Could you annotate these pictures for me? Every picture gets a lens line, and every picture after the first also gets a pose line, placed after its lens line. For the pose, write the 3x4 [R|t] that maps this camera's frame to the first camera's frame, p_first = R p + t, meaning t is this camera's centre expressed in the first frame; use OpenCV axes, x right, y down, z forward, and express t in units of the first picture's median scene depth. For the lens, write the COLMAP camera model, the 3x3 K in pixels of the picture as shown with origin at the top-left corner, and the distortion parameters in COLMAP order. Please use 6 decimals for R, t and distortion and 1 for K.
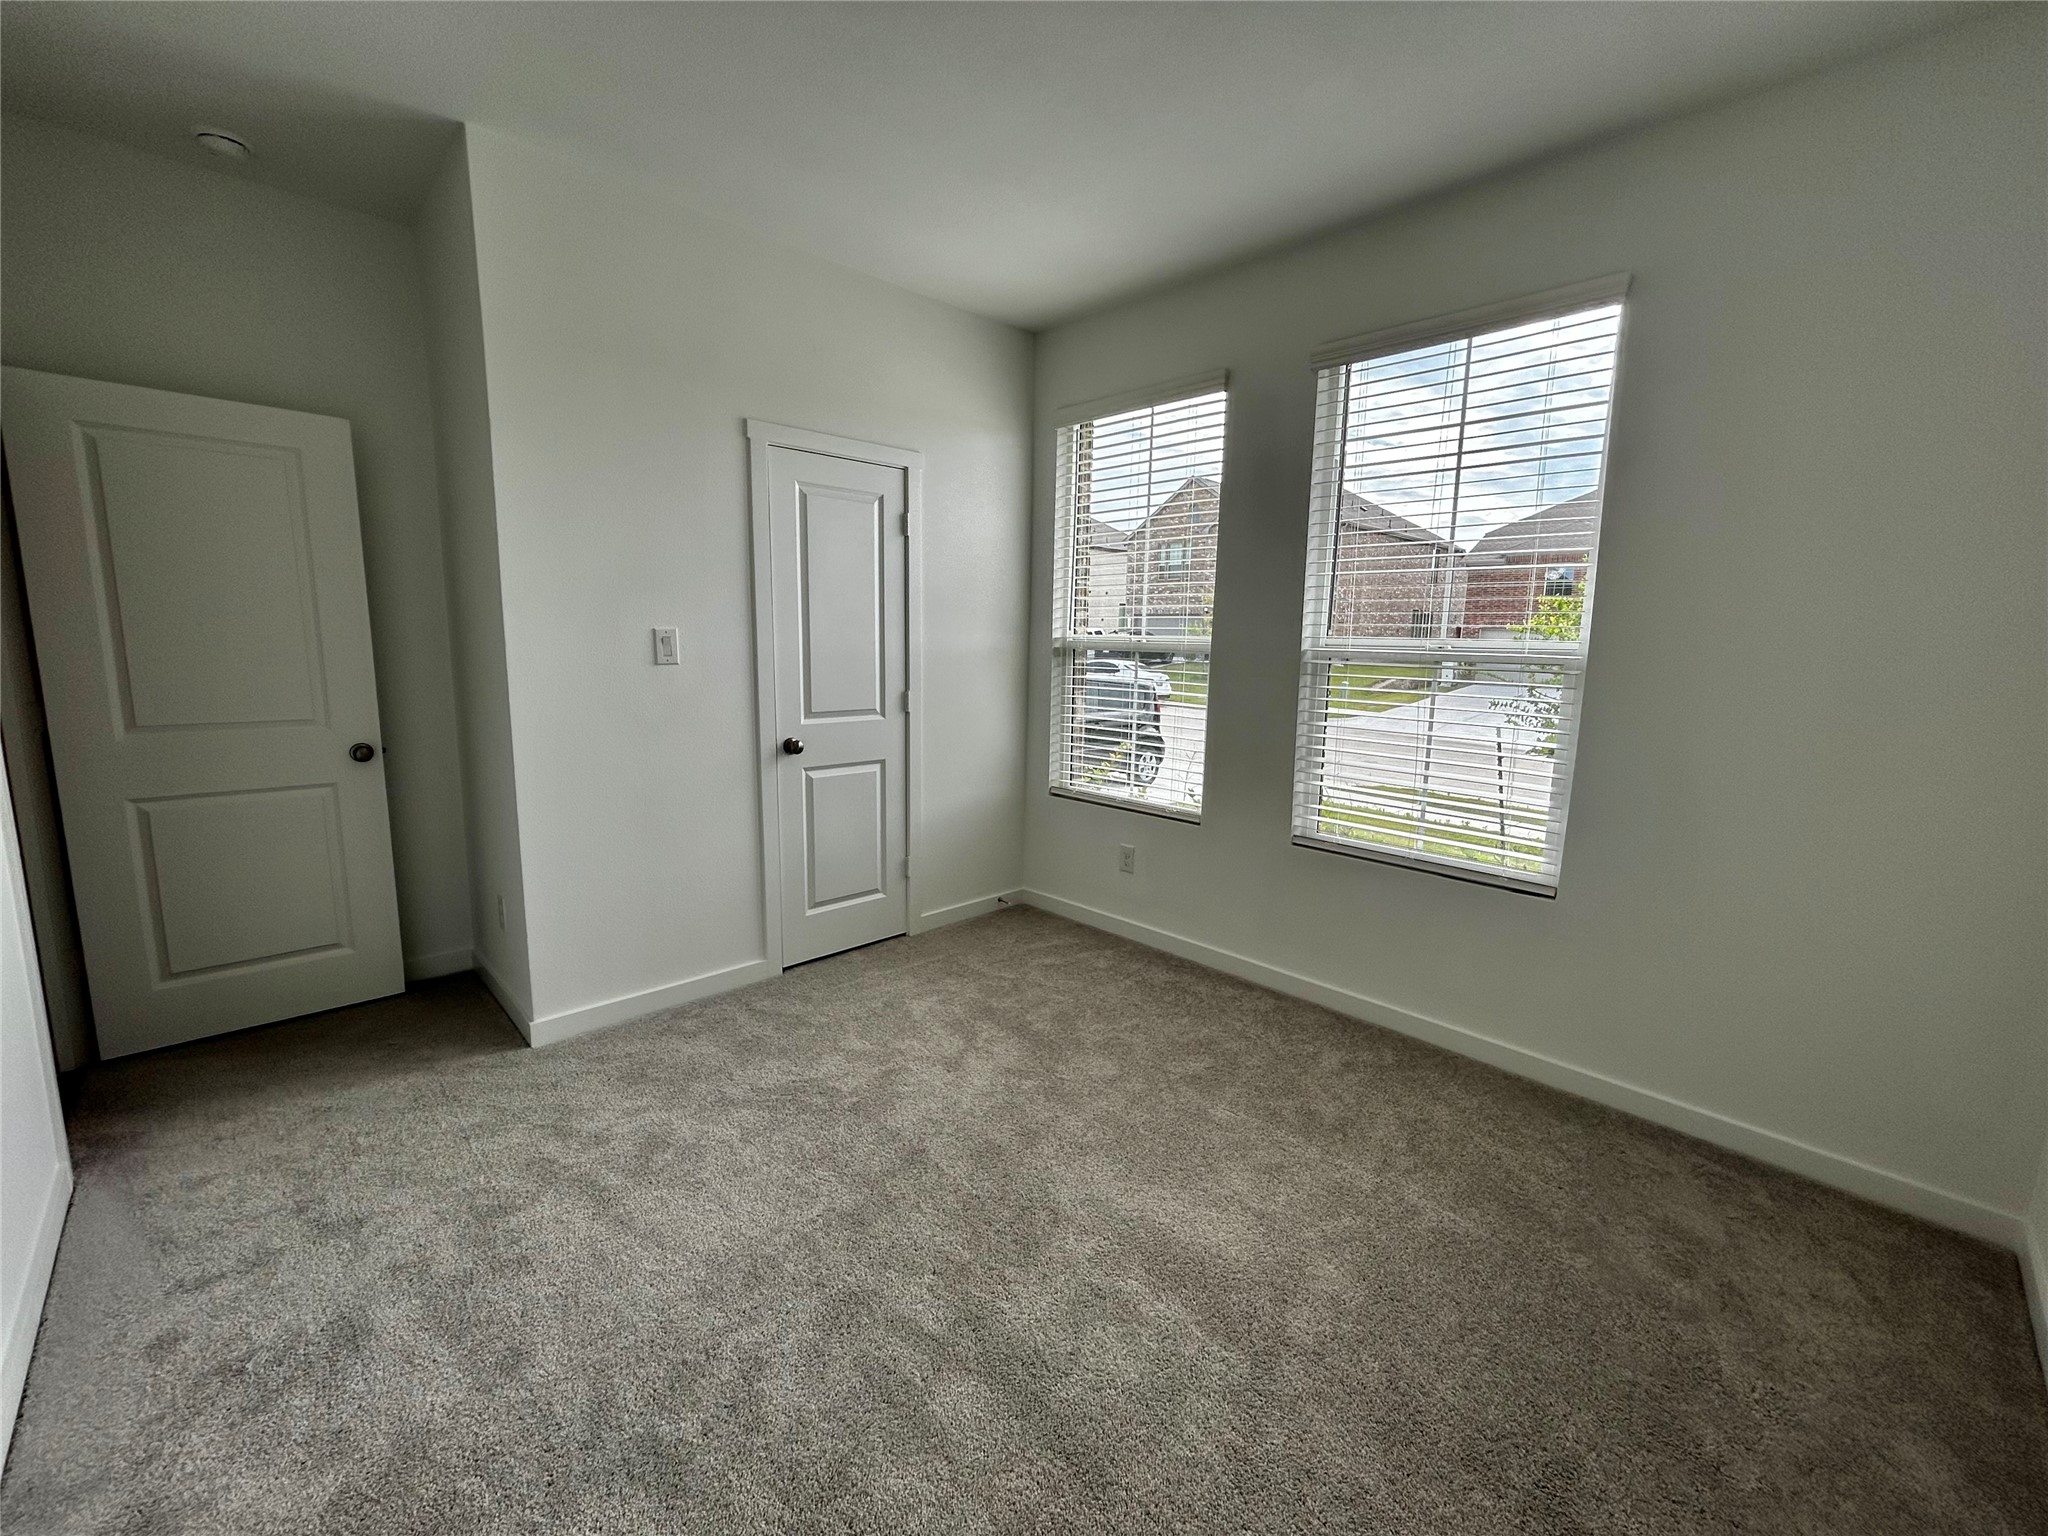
lens RADIAL K [[830.4, 0, 1026.5], [0, 830.4, 765.7], [0, 0, 1]] dist [-0.000511, -0.000322]
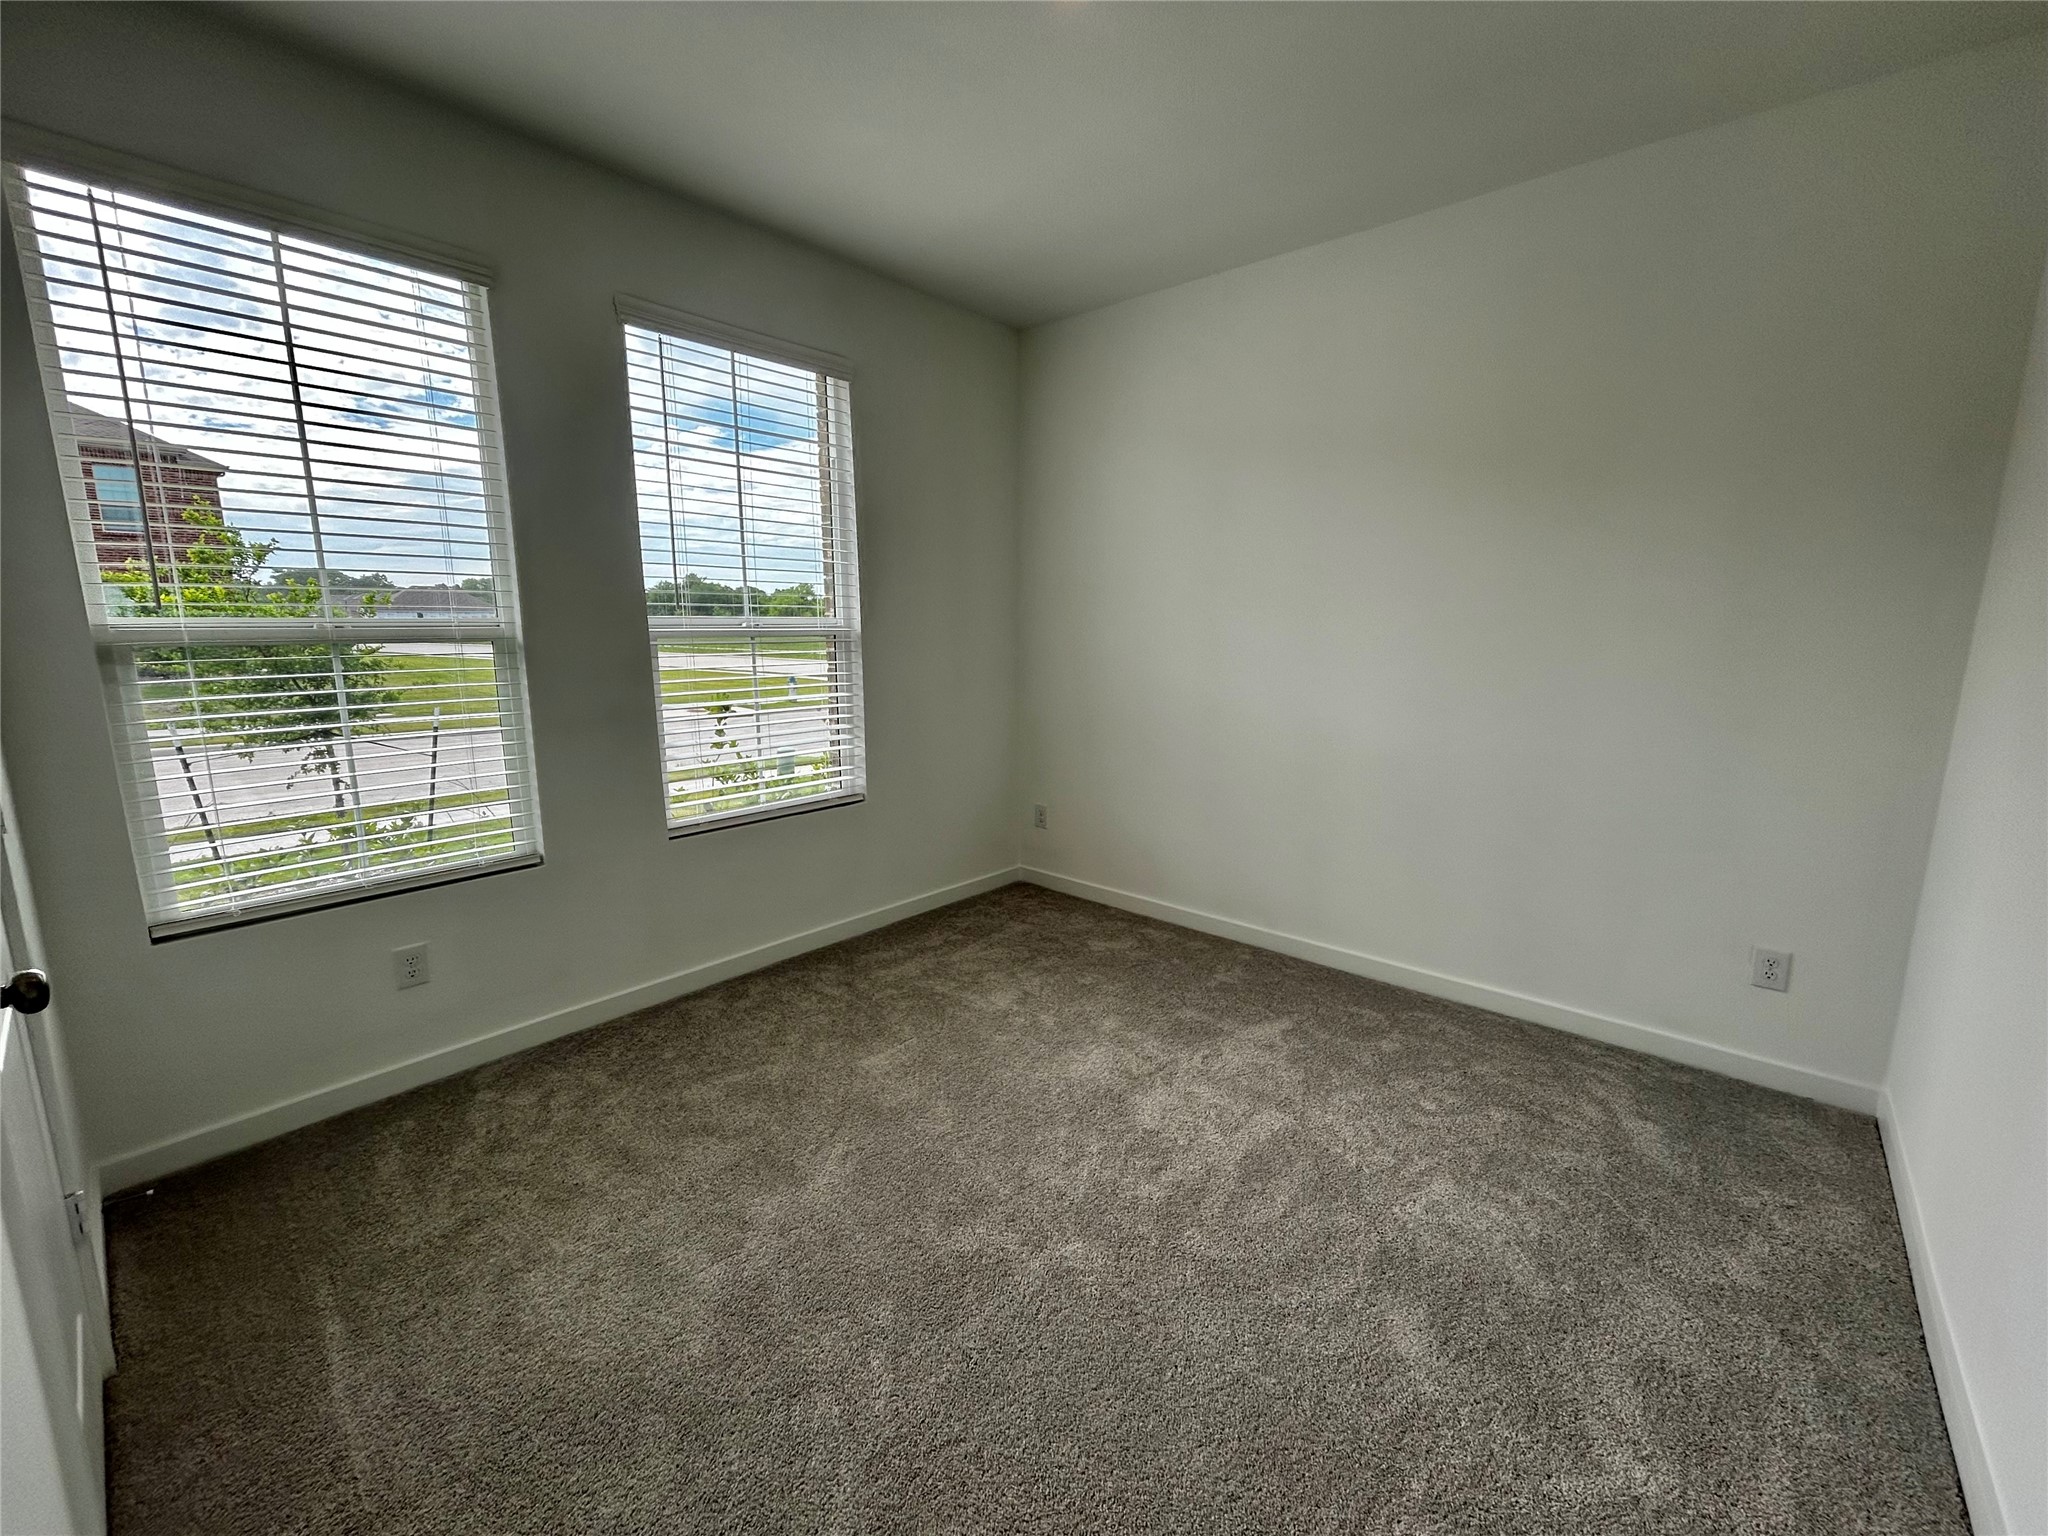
lens RADIAL K [[830.4, 0, 1026.5], [0, 830.4, 765.7], [0, 0, 1]] dist [-0.000511, -0.000322]
pose [[-0.081104, -0.190868, 0.978259, -0.612589], [0.151314, 0.967759, 0.201364, -0.113692], [-0.985153, 0.164355, -0.049608, 0.634903]]
